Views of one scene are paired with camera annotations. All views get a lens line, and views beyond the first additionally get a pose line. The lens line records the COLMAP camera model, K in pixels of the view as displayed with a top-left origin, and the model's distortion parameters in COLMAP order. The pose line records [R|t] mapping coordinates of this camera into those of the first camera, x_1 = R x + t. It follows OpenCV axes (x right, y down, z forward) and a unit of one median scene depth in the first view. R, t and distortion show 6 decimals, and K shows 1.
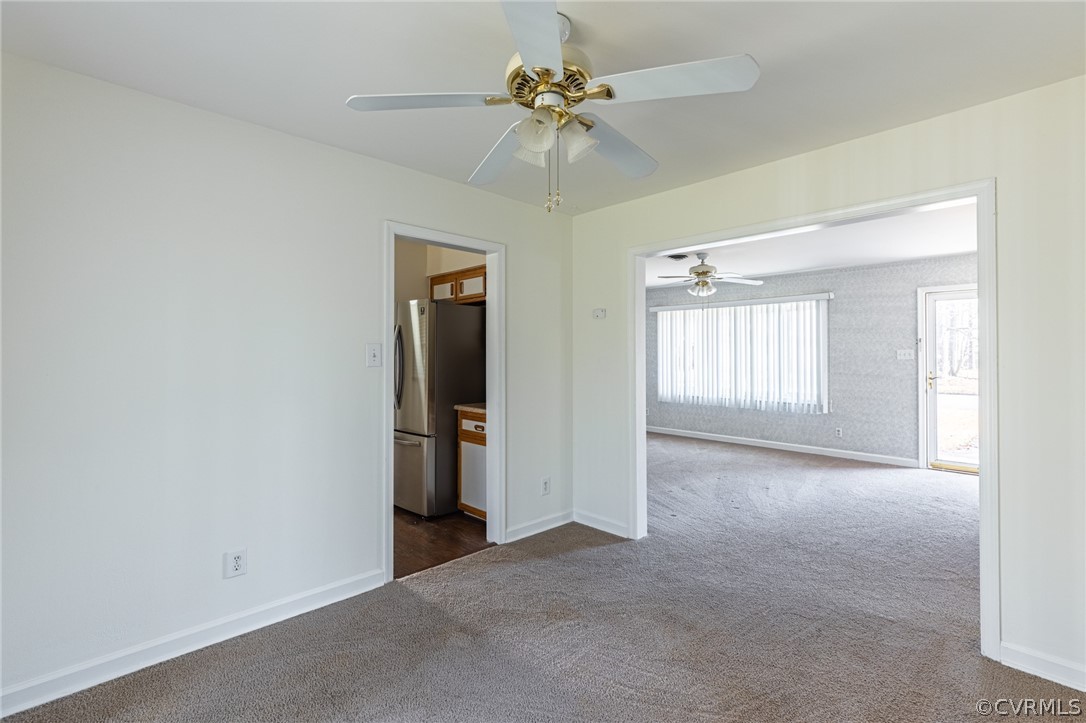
lens RADIAL K [[486.3, 0, 545.5], [0, 486.3, 351.5], [0, 0, 1]] dist [0.000373, -0.000476]
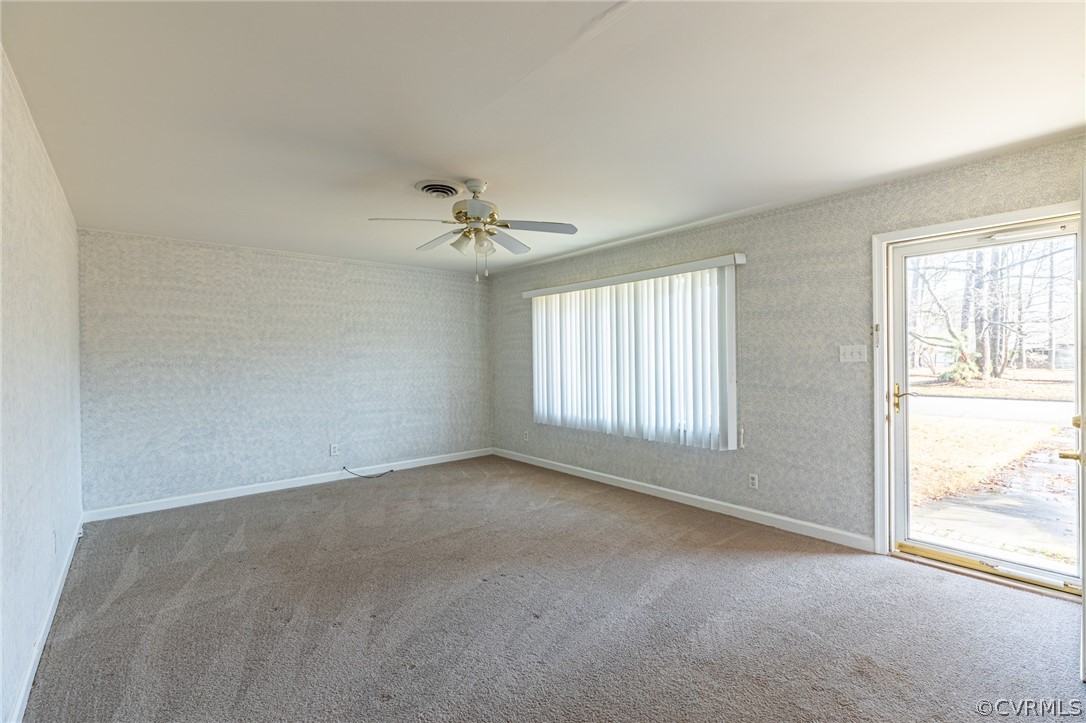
lens RADIAL K [[481.8, 0, 549.8], [0, 481.8, 361.3], [0, 0, 1]] dist [0.000971, -0.000058]
pose [[0.998229, -0.009703, -0.058687, 0.397006], [0.010540, 0.999847, 0.013967, 0.003600], [0.058542, -0.014561, 0.998179, 0.391746]]
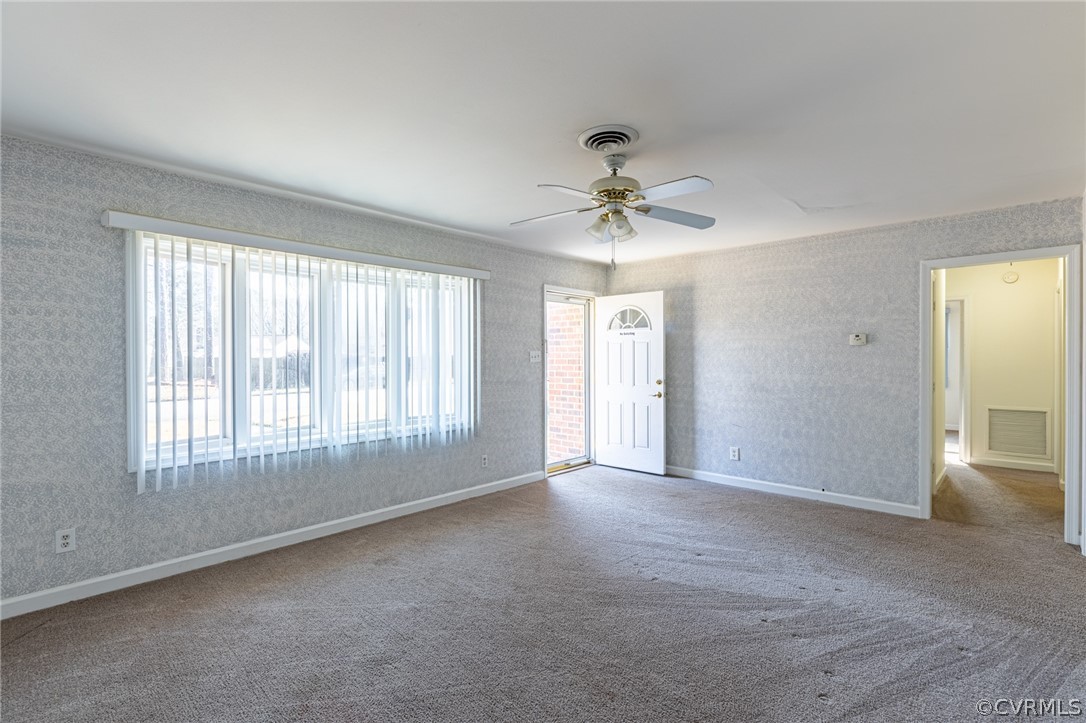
lens RADIAL K [[497.2, 0, 548.4], [0, 497.2, 356.7], [0, 0, 1]] dist [-0.009566, -0.000120]
pose [[-0.047642, -0.003812, 0.998857, -0.168053], [-0.008202, 0.999960, 0.003425, 0.003236], [-0.998831, -0.008029, -0.047672, 0.974347]]
